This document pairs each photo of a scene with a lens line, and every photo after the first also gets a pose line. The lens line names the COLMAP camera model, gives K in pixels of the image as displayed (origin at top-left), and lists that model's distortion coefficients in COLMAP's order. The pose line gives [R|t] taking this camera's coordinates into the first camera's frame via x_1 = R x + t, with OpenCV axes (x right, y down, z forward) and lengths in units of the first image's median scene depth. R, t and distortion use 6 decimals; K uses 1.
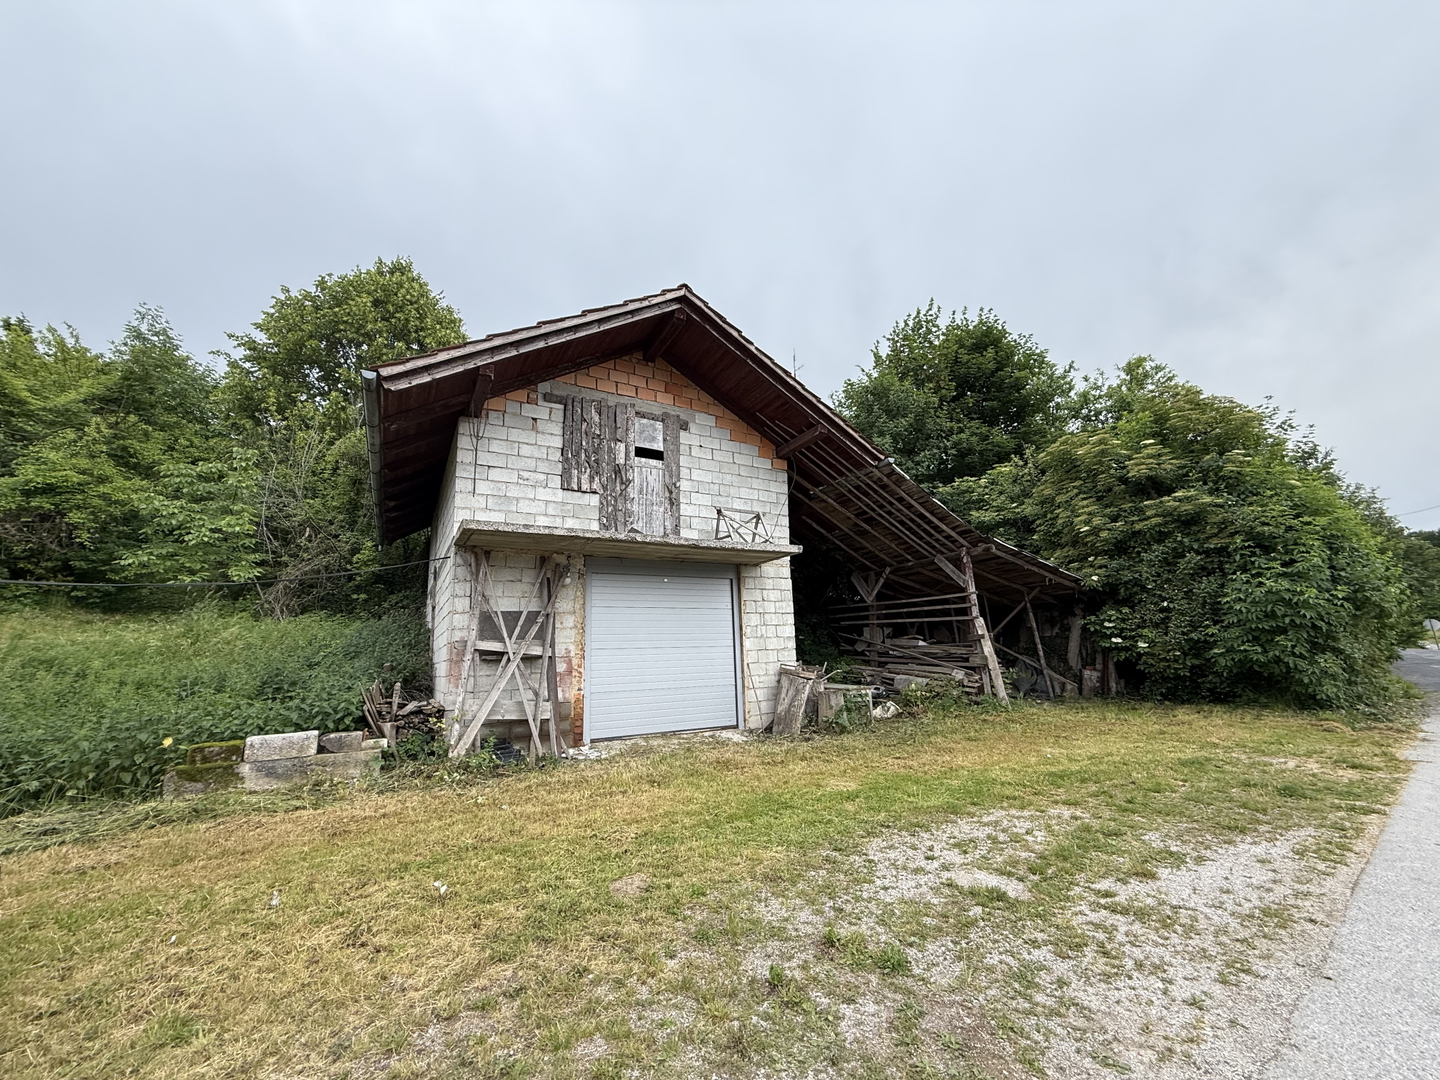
lens RADIAL K [[574.6, 0, 716.3], [0, 574.6, 542.2], [0, 0, 1]] dist [-0.000363, 0.000377]
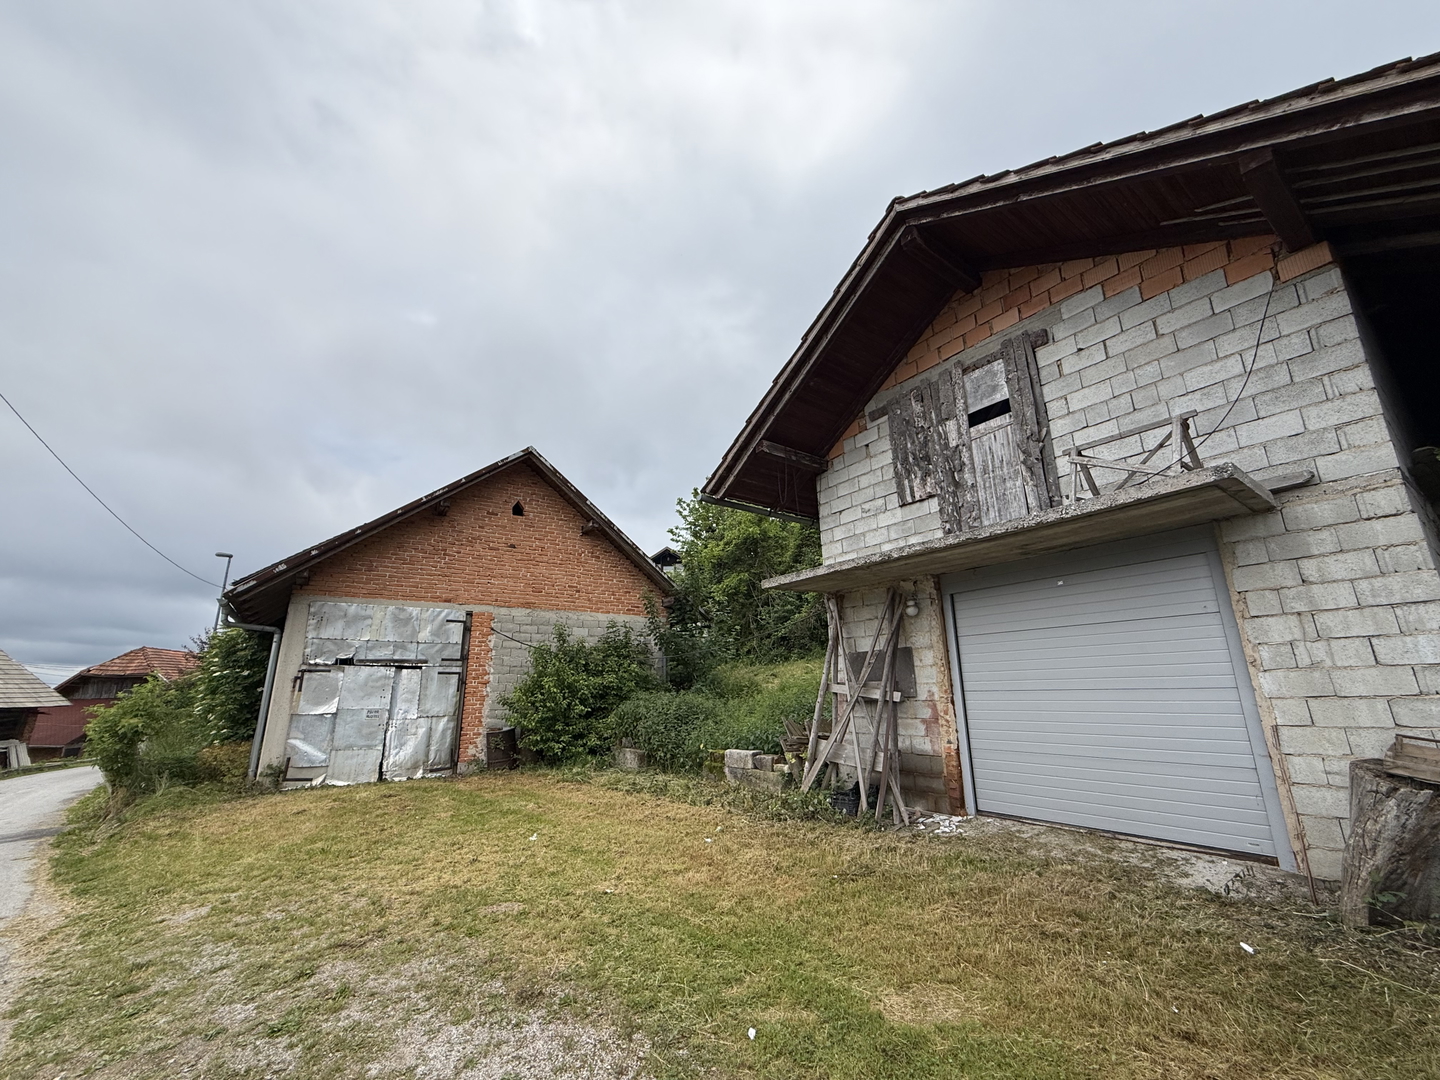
lens RADIAL K [[574.6, 0, 716.3], [0, 574.6, 542.2], [0, 0, 1]] dist [-0.000363, 0.000377]
pose [[0.114617, -0.218847, -0.969004, 0.532938], [0.215552, 0.957672, -0.190792, 0.066013], [0.969742, -0.187003, 0.156938, 0.568384]]
